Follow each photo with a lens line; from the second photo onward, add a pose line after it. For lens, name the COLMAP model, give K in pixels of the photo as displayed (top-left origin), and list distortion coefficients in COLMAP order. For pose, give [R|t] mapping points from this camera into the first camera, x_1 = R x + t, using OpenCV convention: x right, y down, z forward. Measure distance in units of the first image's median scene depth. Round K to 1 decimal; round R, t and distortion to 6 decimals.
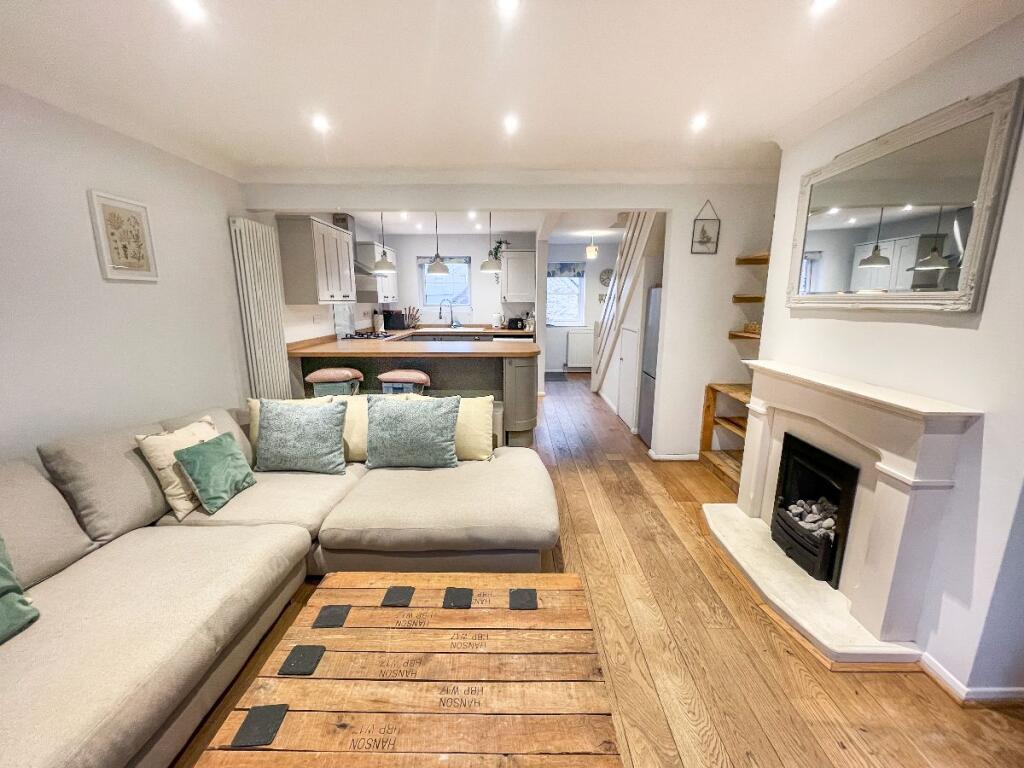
lens RADIAL K [[414.5, 0, 510.0], [0, 414.5, 388.3], [0, 0, 1]] dist [-0.000830, -0.000264]
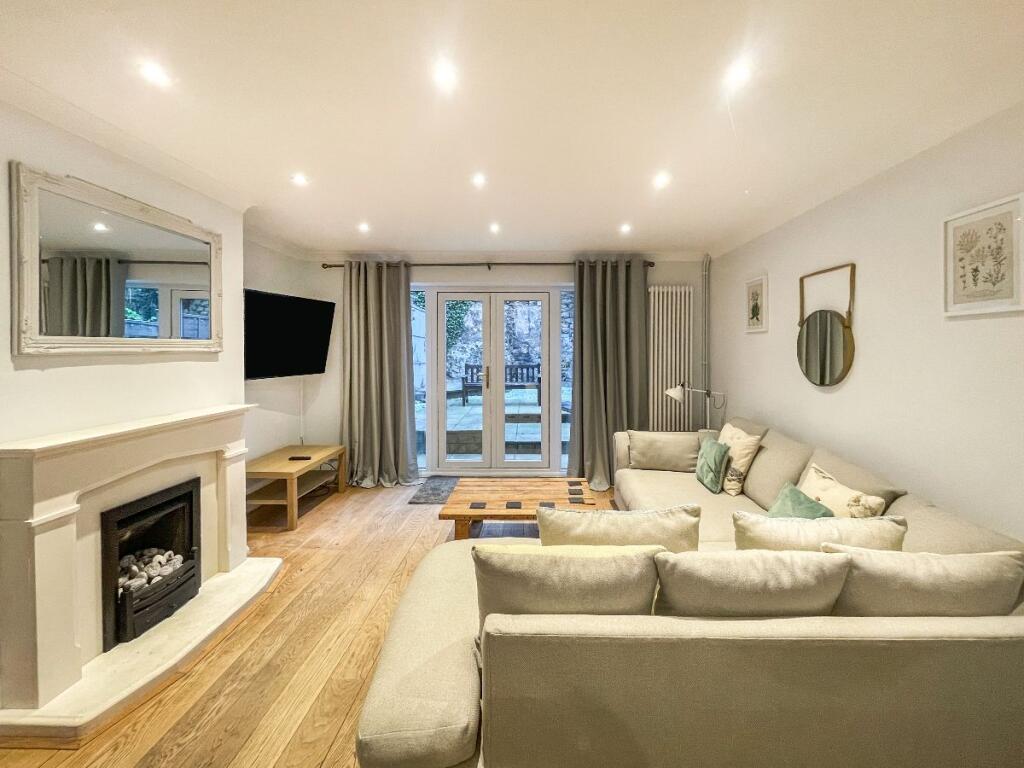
lens RADIAL K [[414.5, 0, 531.8], [0, 414.5, 346.3], [0, 0, 1]] dist [-0.000830, -0.000264]
pose [[-0.999952, 0.003678, -0.009061, -0.125920], [0.001736, 0.978626, 0.205641, -0.362580], [0.009623, 0.205615, -0.978586, 1.746932]]
